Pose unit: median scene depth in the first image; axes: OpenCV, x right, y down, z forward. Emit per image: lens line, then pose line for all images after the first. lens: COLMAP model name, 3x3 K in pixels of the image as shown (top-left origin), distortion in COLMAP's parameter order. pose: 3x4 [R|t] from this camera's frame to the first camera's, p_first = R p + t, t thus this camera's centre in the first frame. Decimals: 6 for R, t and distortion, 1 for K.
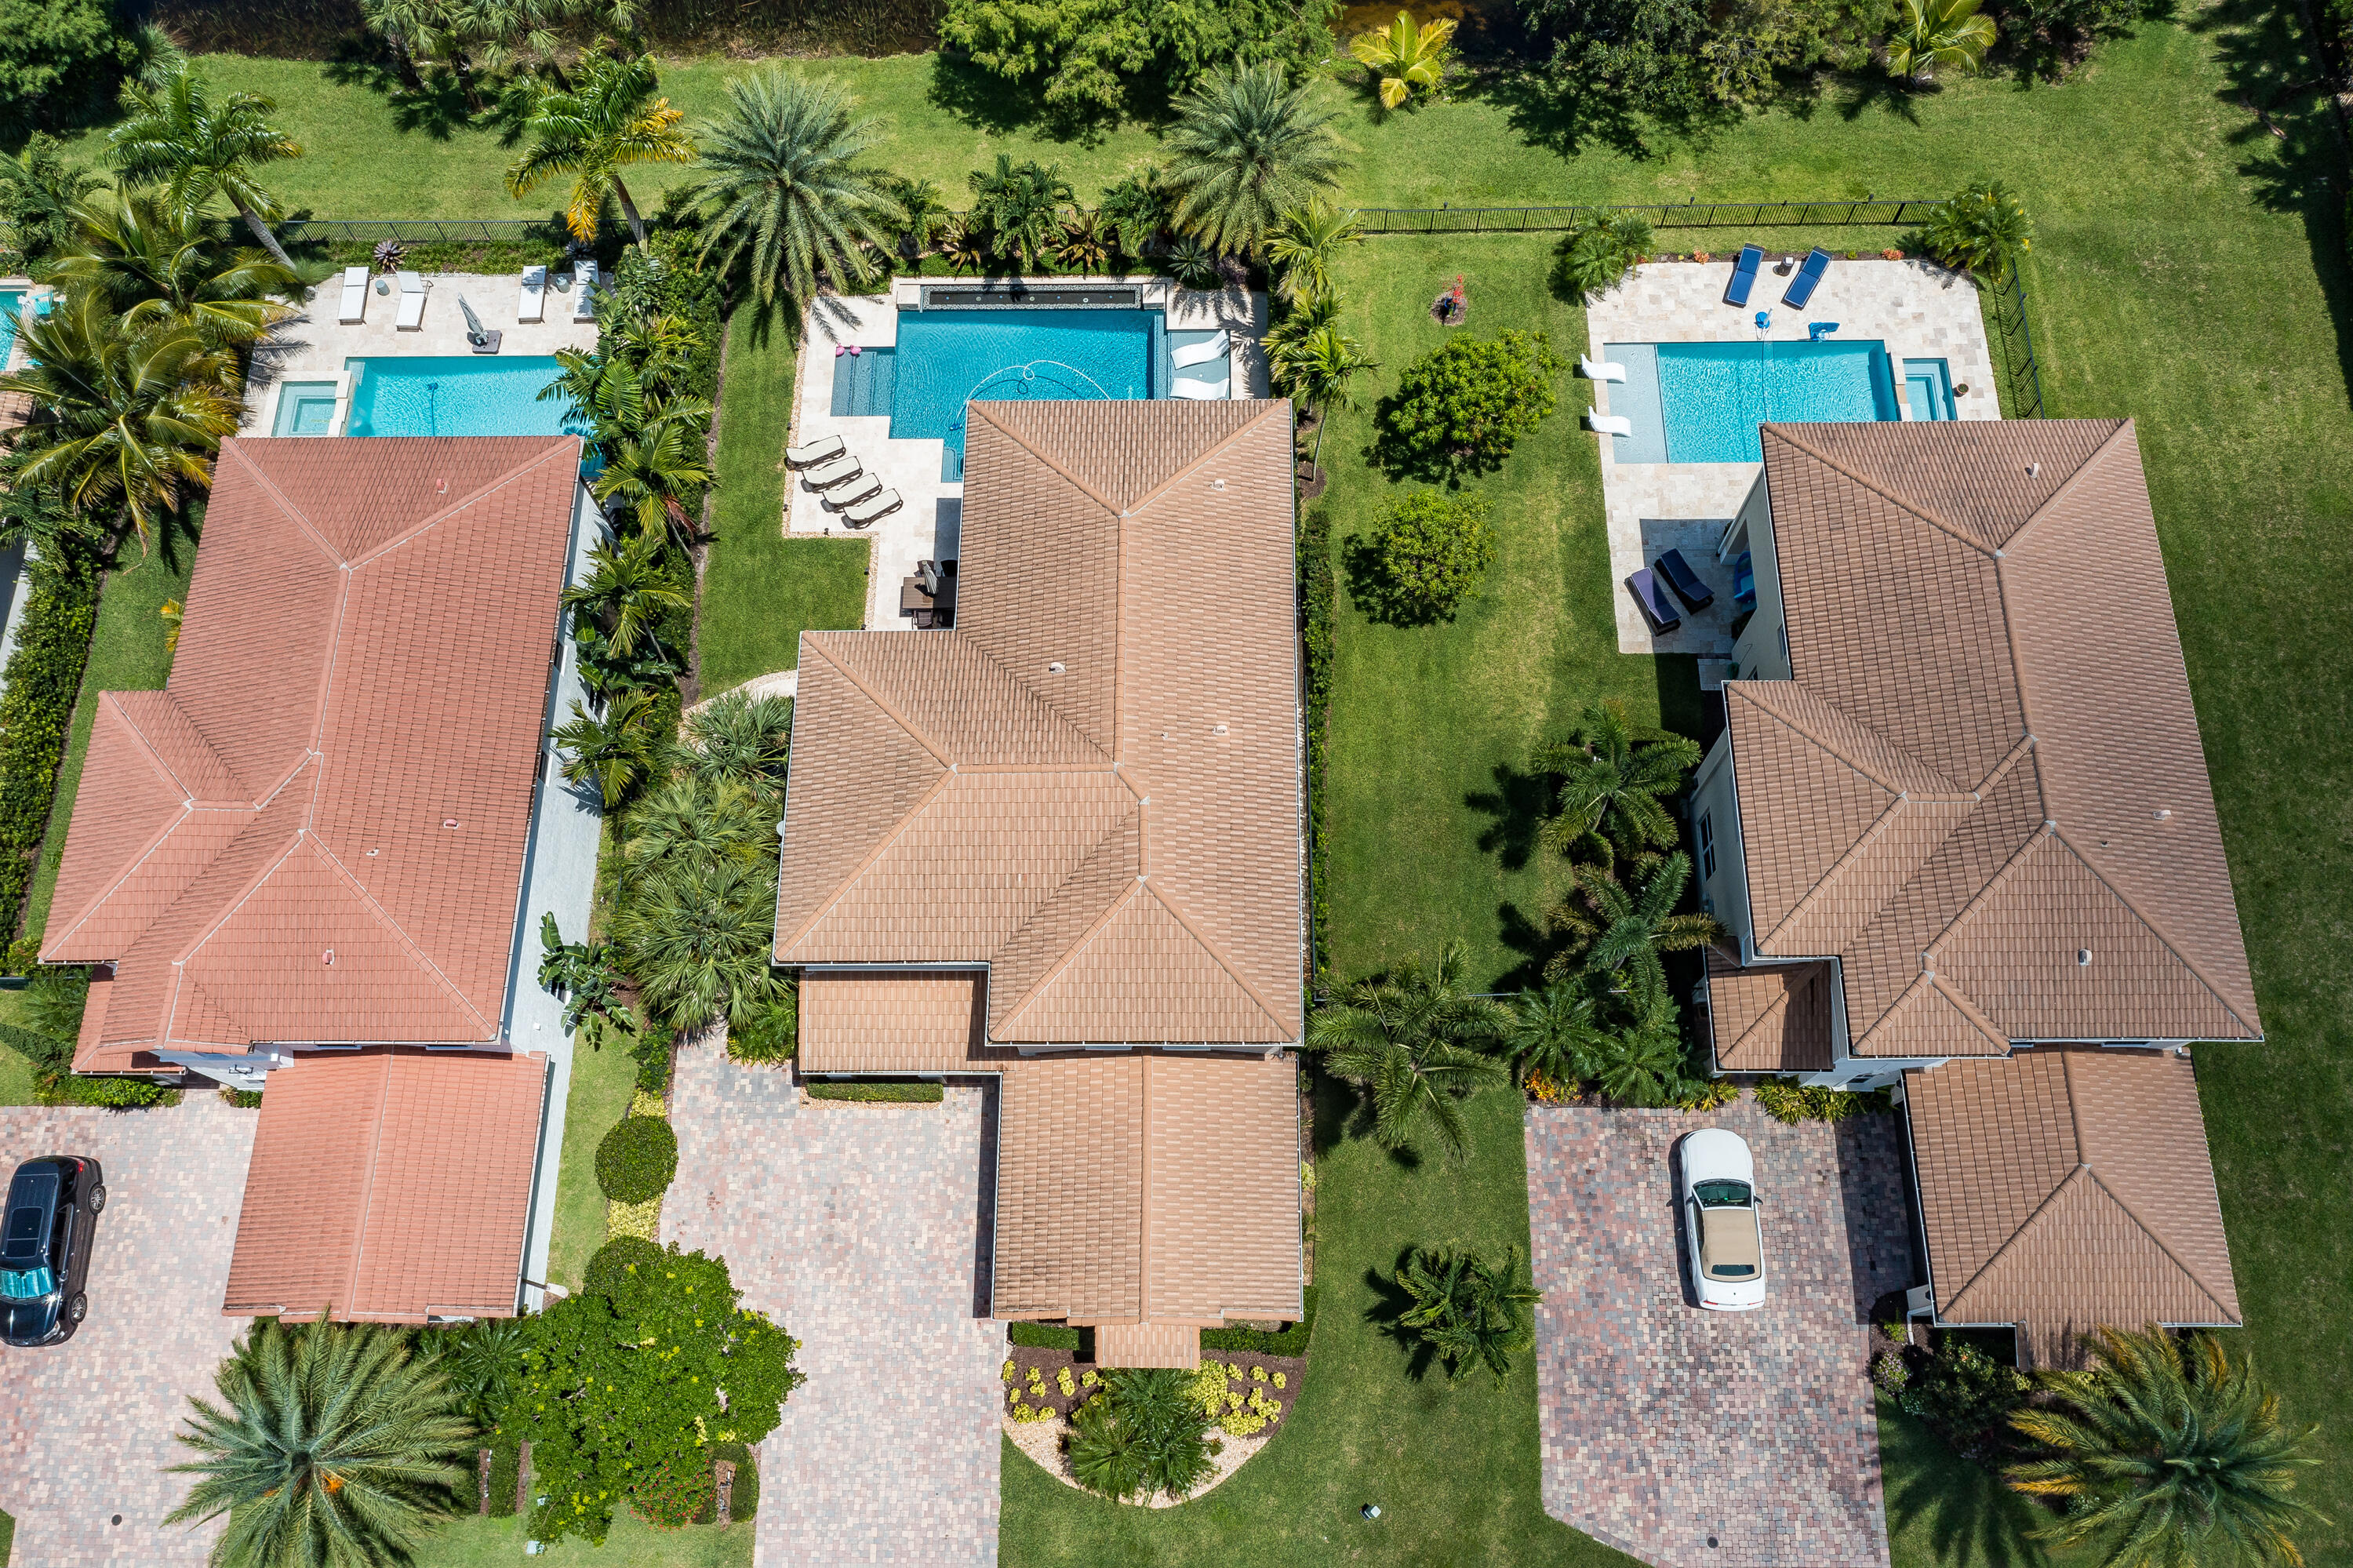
lens RADIAL K [[1859.0, 0, 1178.2], [0, 1859.0, 768.4], [0, 0, 1]] dist [0.001350, -0.001971]
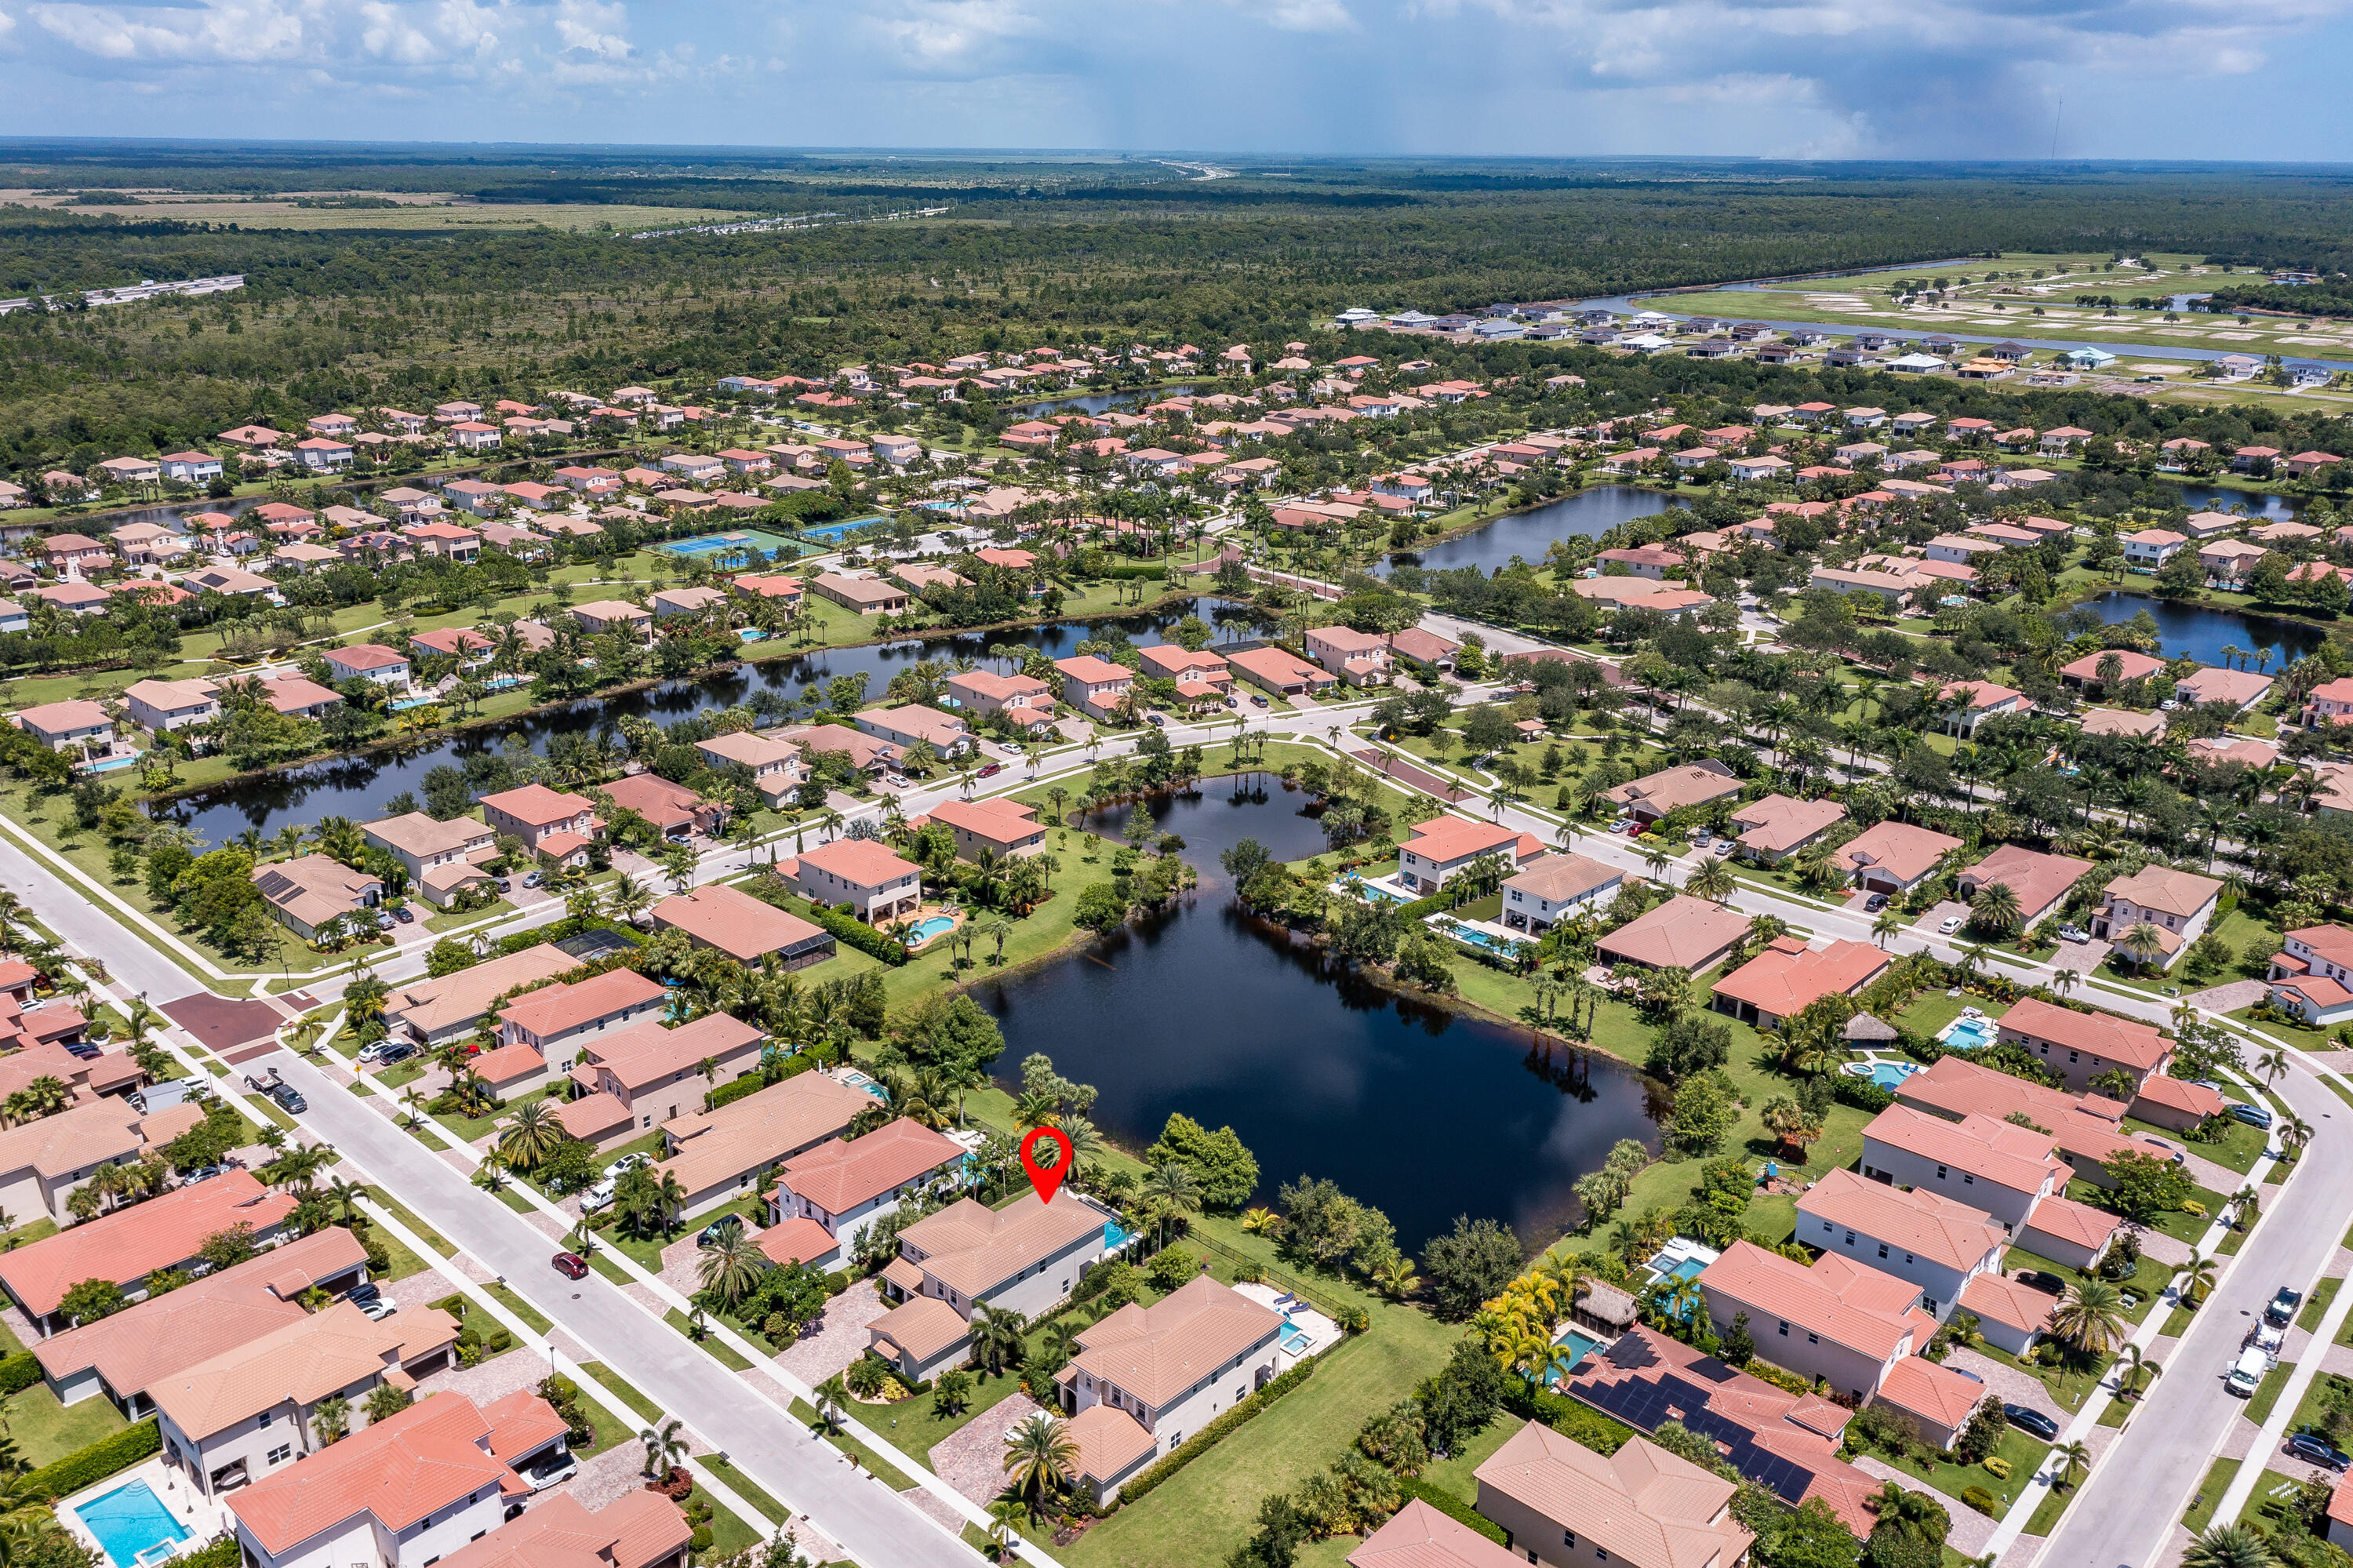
lens RADIAL K [[1862.5, 0, 1177.1], [0, 1862.5, 770.9], [0, 0, 1]] dist [0.001601, 0.003675]
pose [[0.739747, 0.244394, -0.626933, 2.192005], [-0.636216, 0.557408, -0.533410, 1.148009], [0.219095, 0.793453, 0.567828, -1.666502]]
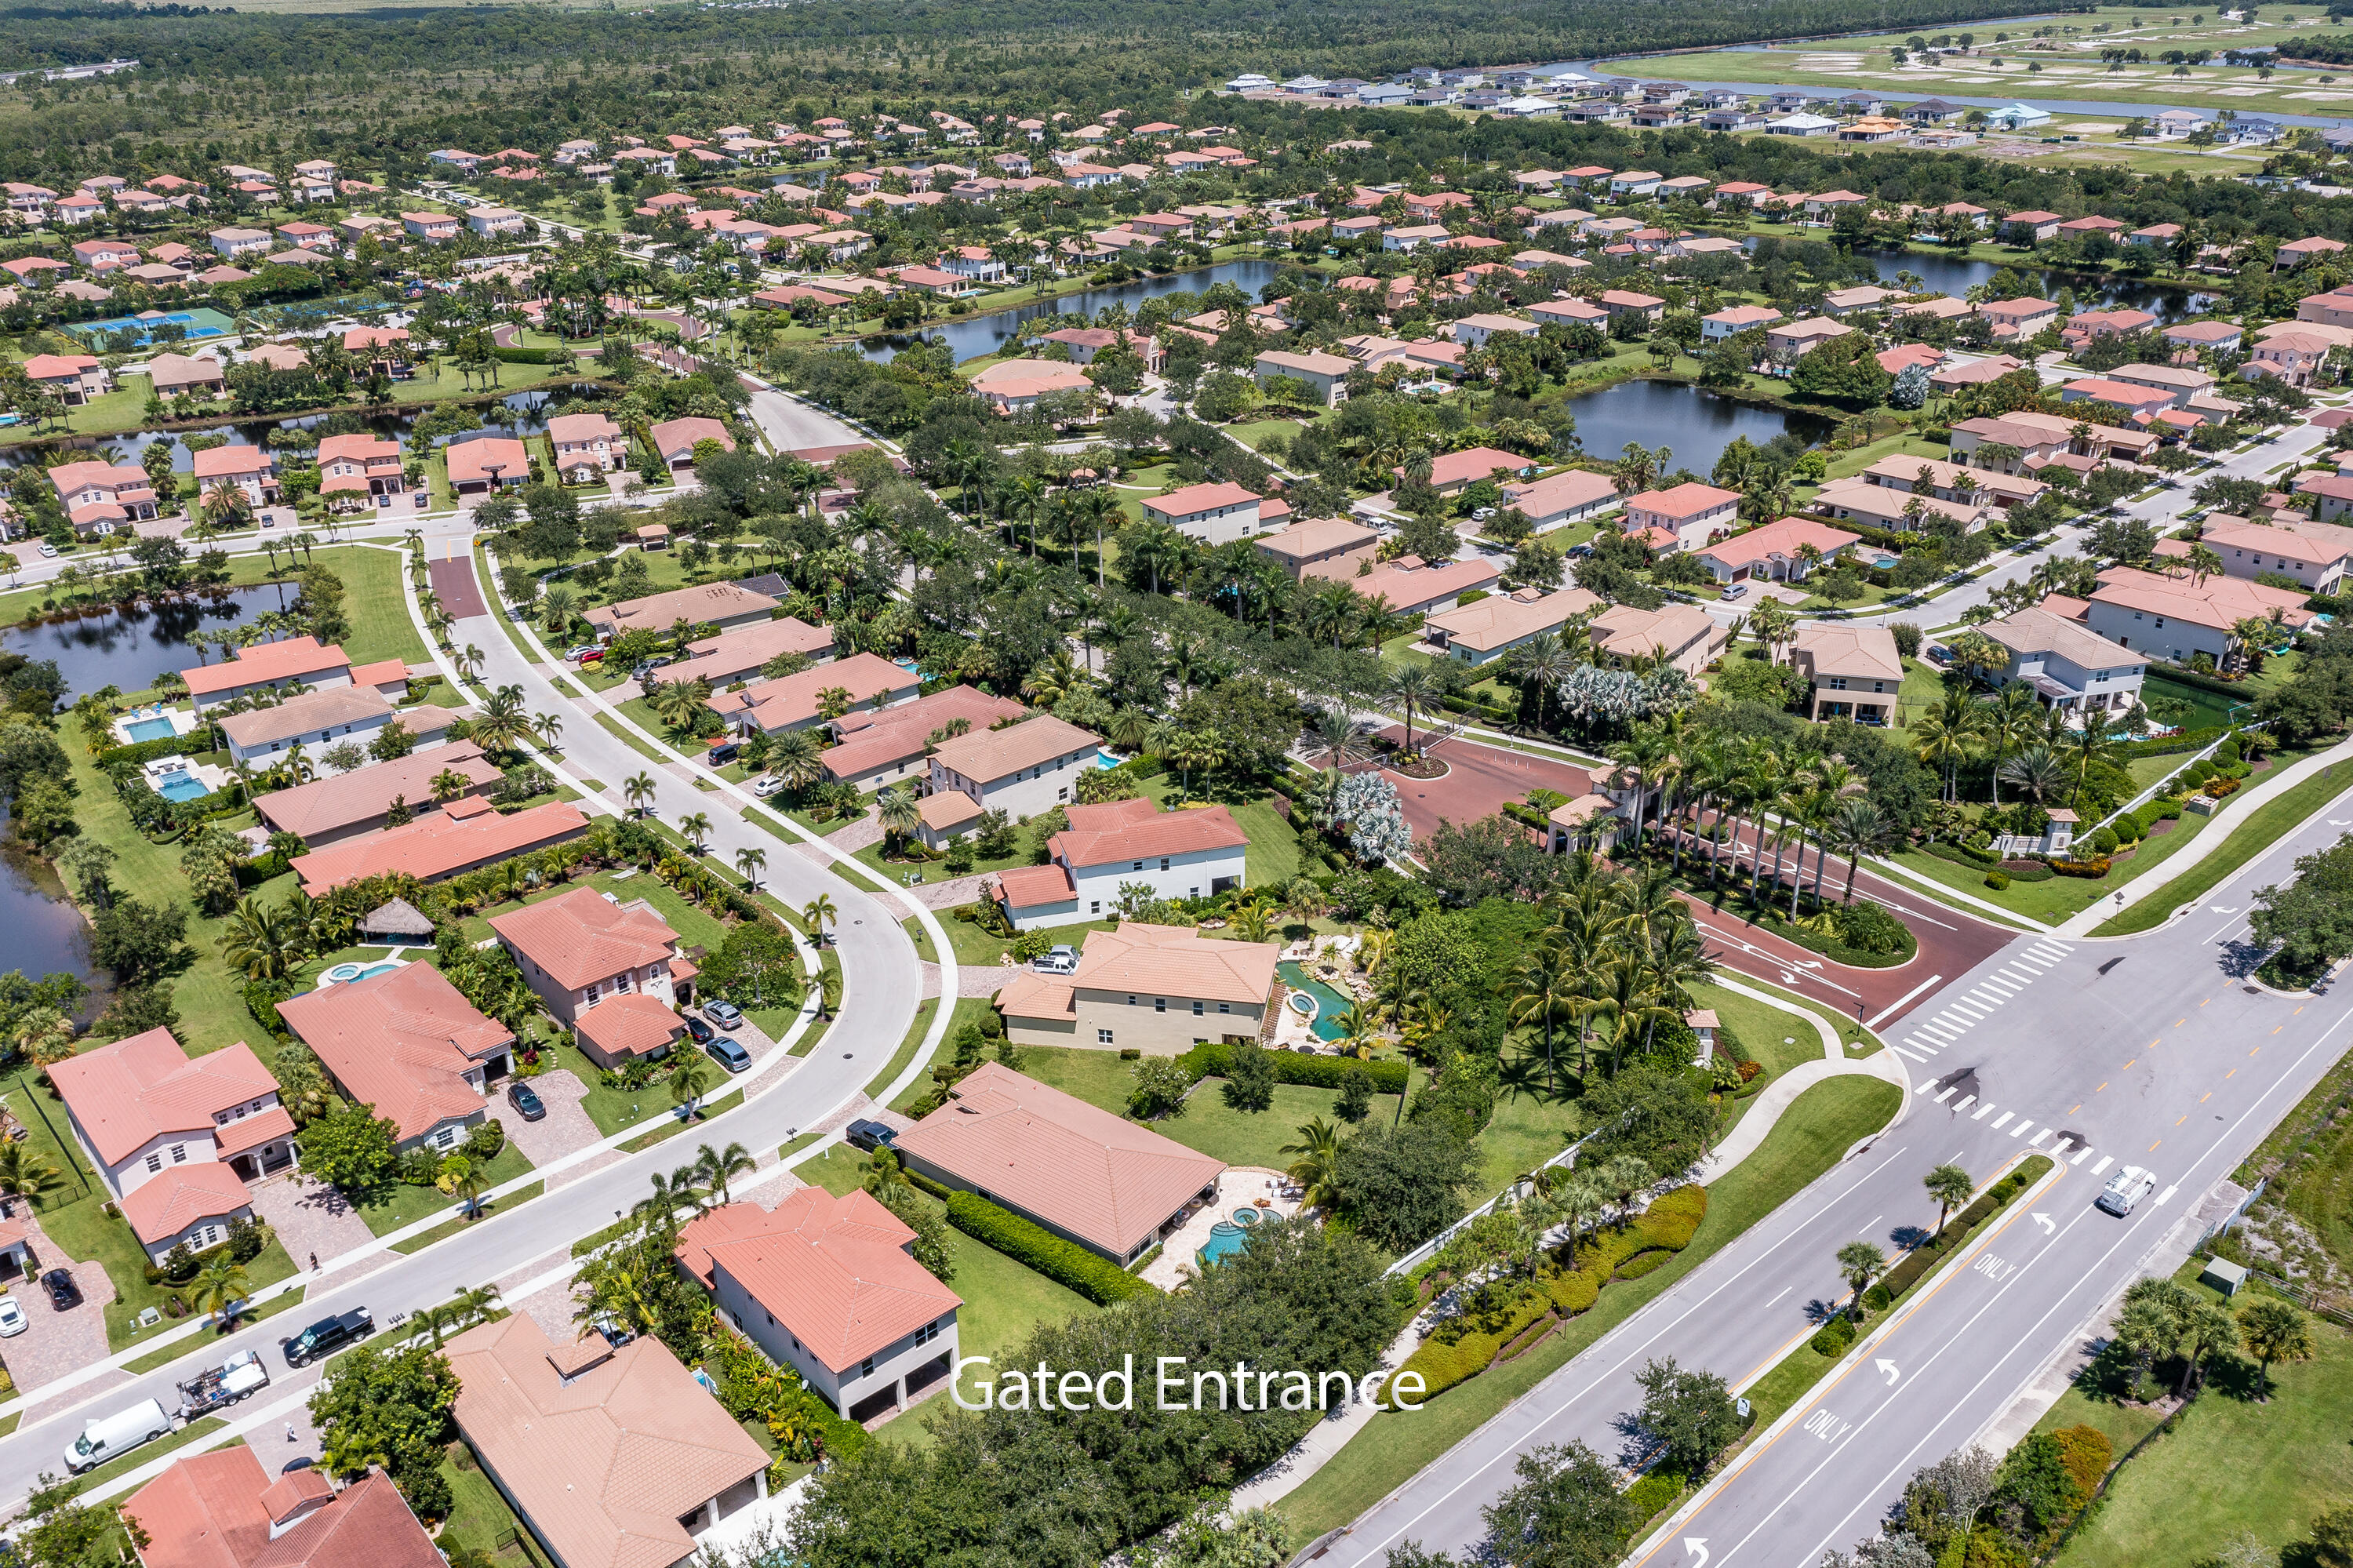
lens RADIAL K [[1885.5, 0, 1176.5], [0, 1885.5, 784.0], [0, 0, 1]] dist [0.009681, -0.007193]
pose [[0.676177, 0.323726, -0.661805, 4.034781], [-0.688969, 0.596046, -0.412372, -1.708125], [0.260971, 0.734800, 0.626070, -0.253282]]
